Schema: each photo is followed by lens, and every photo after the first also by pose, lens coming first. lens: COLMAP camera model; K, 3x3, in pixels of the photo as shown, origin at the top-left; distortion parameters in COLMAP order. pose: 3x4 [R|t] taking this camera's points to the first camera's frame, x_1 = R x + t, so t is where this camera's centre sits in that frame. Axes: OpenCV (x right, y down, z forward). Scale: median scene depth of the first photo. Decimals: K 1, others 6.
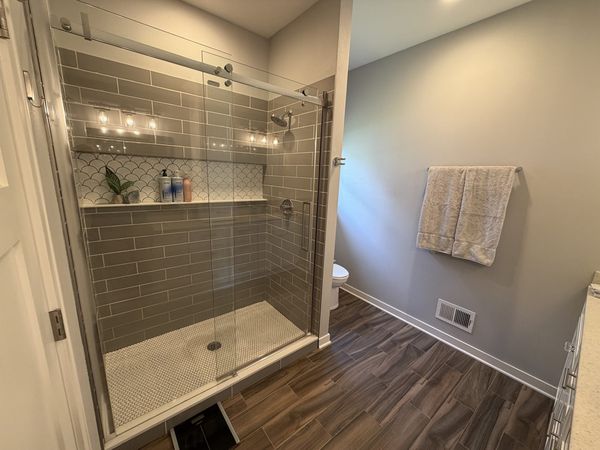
lens RADIAL K [[239.1, 0, 301.0], [0, 239.1, 226.4], [0, 0, 1]] dist [-0.000751, -0.000023]
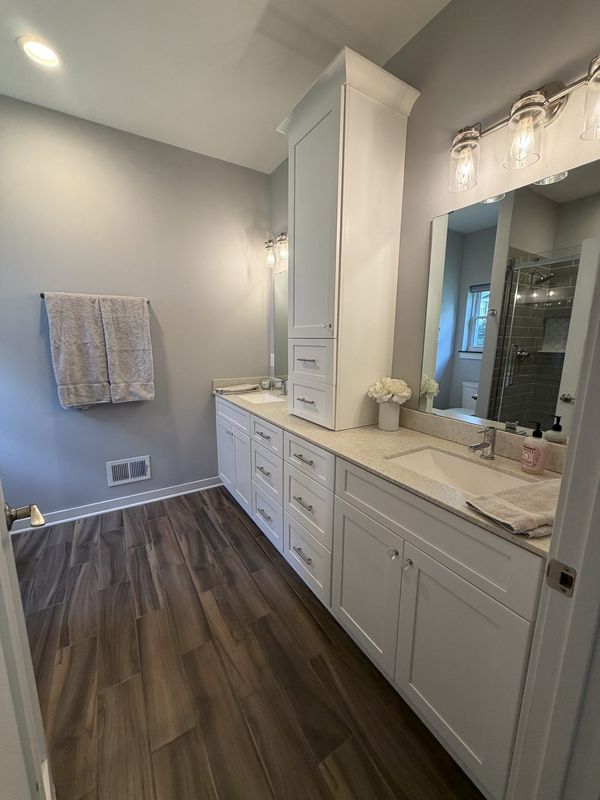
lens RADIAL K [[318.8, 0, 300.4], [0, 318.8, 397.5], [0, 0, 1]] dist [-0.000751, -0.000023]
pose [[0.123471, -0.225905, 0.966293, -0.390553], [0.210498, 0.957547, 0.196963, 0.025108], [-0.969766, 0.179083, 0.165782, 0.188408]]
